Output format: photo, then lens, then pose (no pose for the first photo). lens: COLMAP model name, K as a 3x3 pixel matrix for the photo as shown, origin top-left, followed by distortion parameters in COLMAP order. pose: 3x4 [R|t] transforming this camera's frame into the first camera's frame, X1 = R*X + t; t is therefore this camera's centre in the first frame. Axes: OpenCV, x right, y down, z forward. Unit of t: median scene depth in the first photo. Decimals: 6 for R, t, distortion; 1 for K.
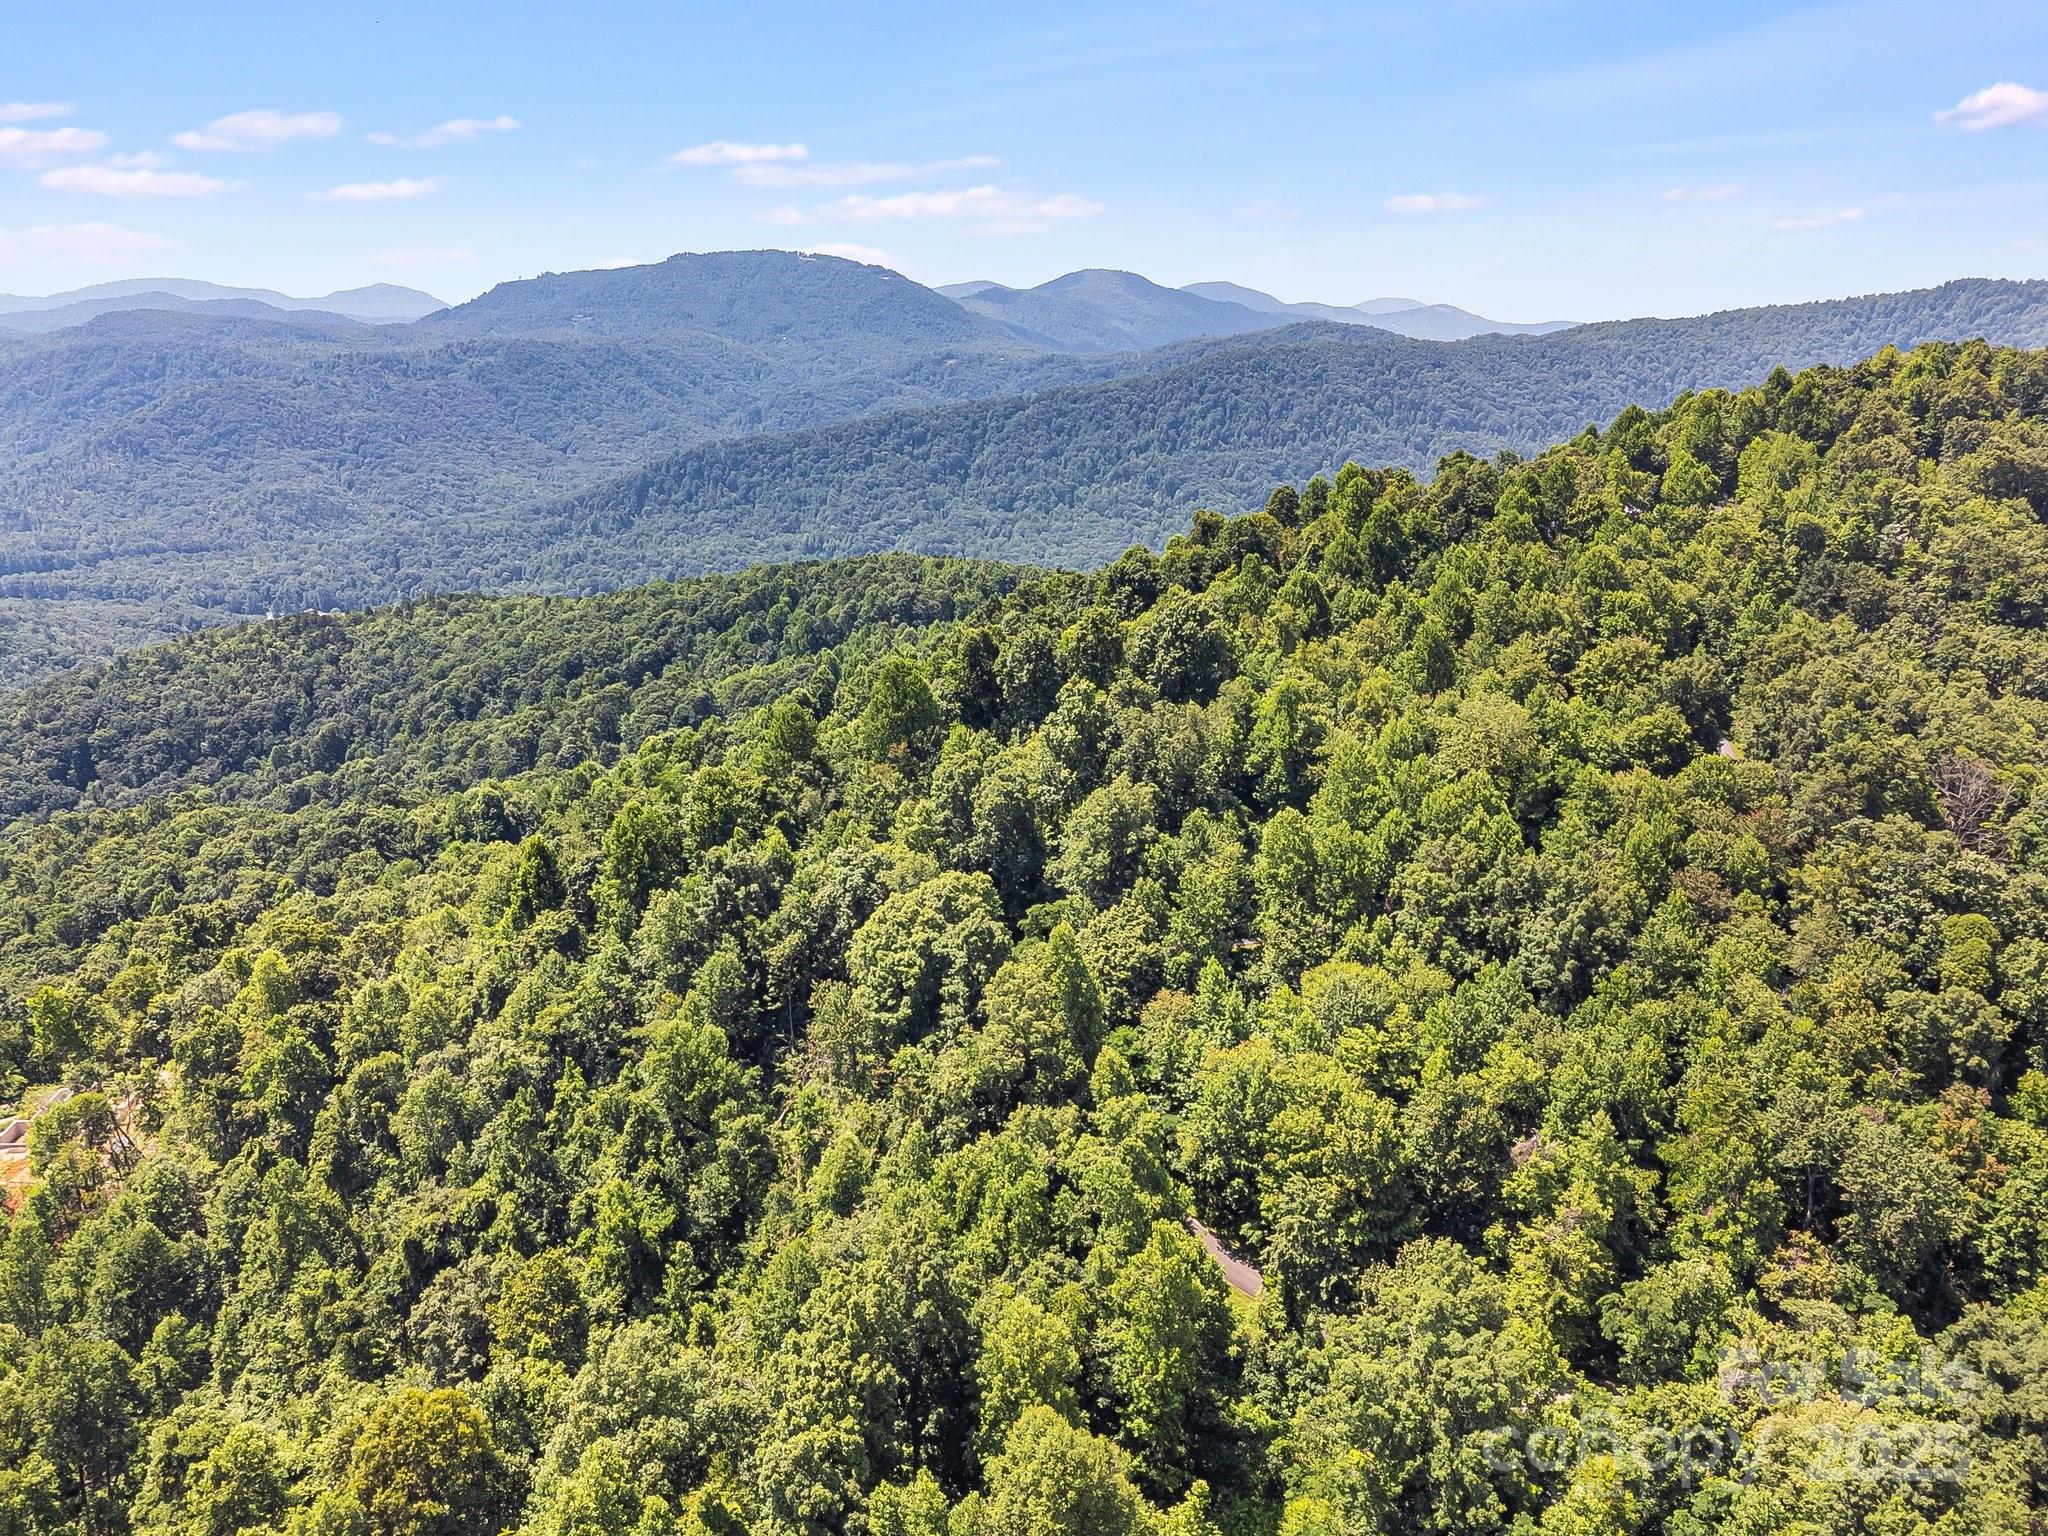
lens RADIAL K [[1590.0, 0, 1027.1], [0, 1590.0, 761.7], [0, 0, 1]] dist [0.014827, -0.004103]
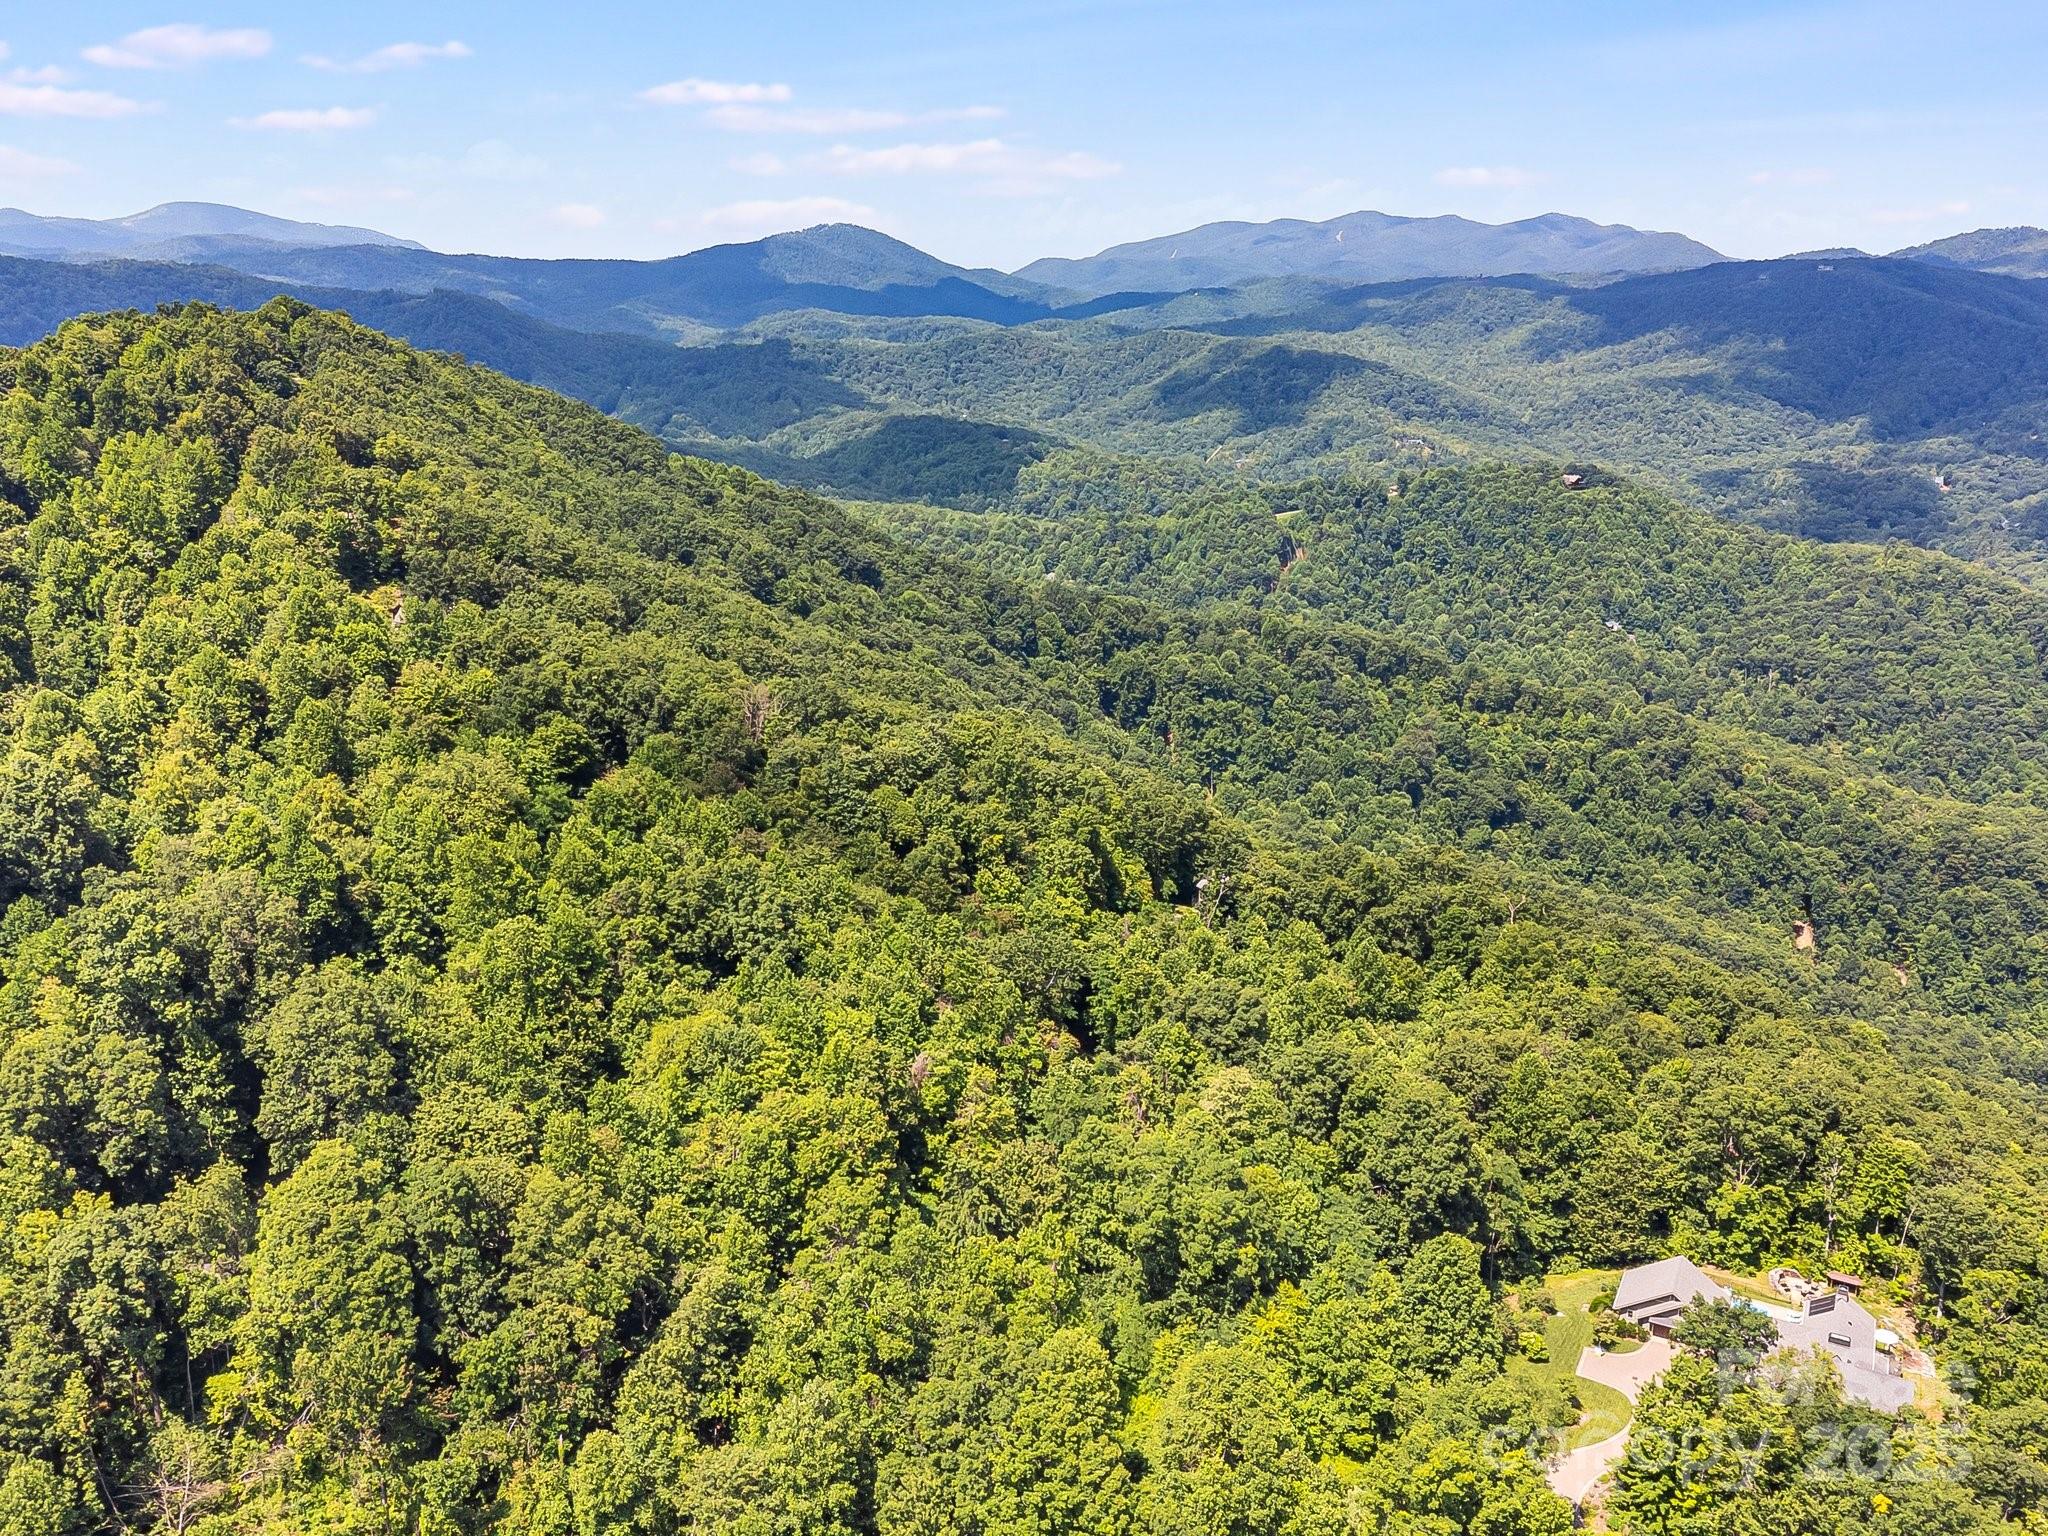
lens RADIAL K [[1708.6, 0, 1018.8], [0, 1708.6, 755.6], [0, 0, 1]] dist [0.056321, -0.104145]
pose [[0.306390, -0.300007, 0.903394, -0.564198], [0.266176, 0.938181, 0.221285, -0.183614], [-0.913934, 0.172662, 0.367304, 0.295213]]
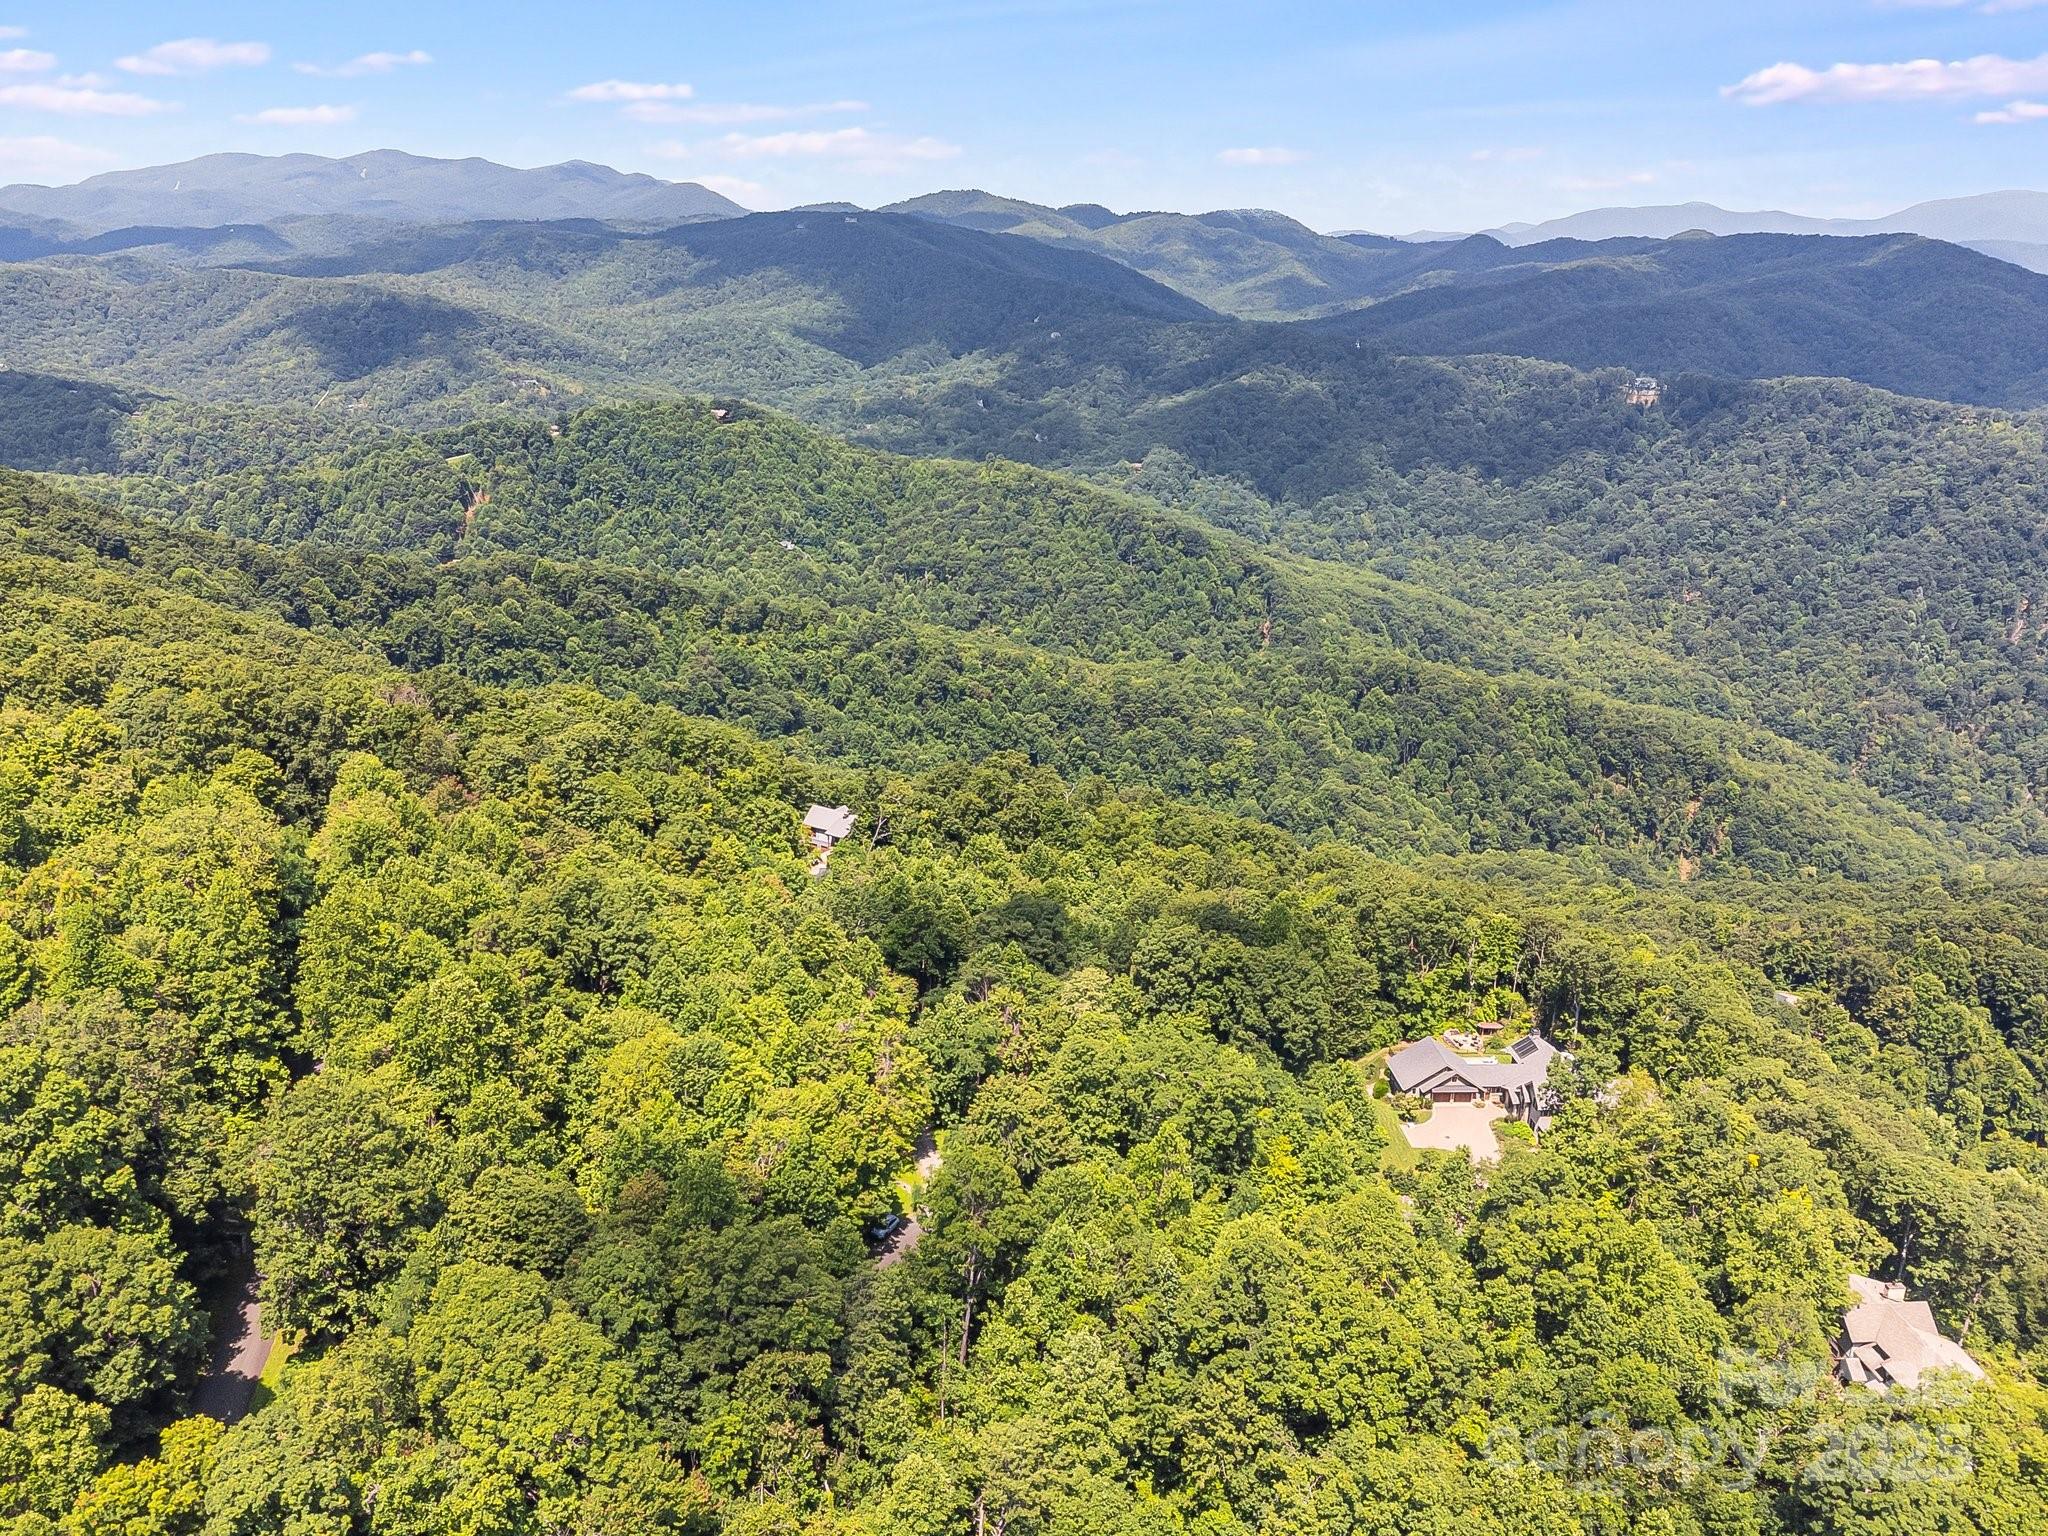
lens RADIAL K [[1592.9, 0, 1017.7], [0, 1592.9, 758.3], [0, 0, 1]] dist [0.081748, -0.167675]
pose [[-0.237440, -0.352069, 0.905356, -0.555267], [0.229934, 0.885154, 0.404515, -0.304463], [-0.943797, 0.304220, -0.129219, 0.701334]]
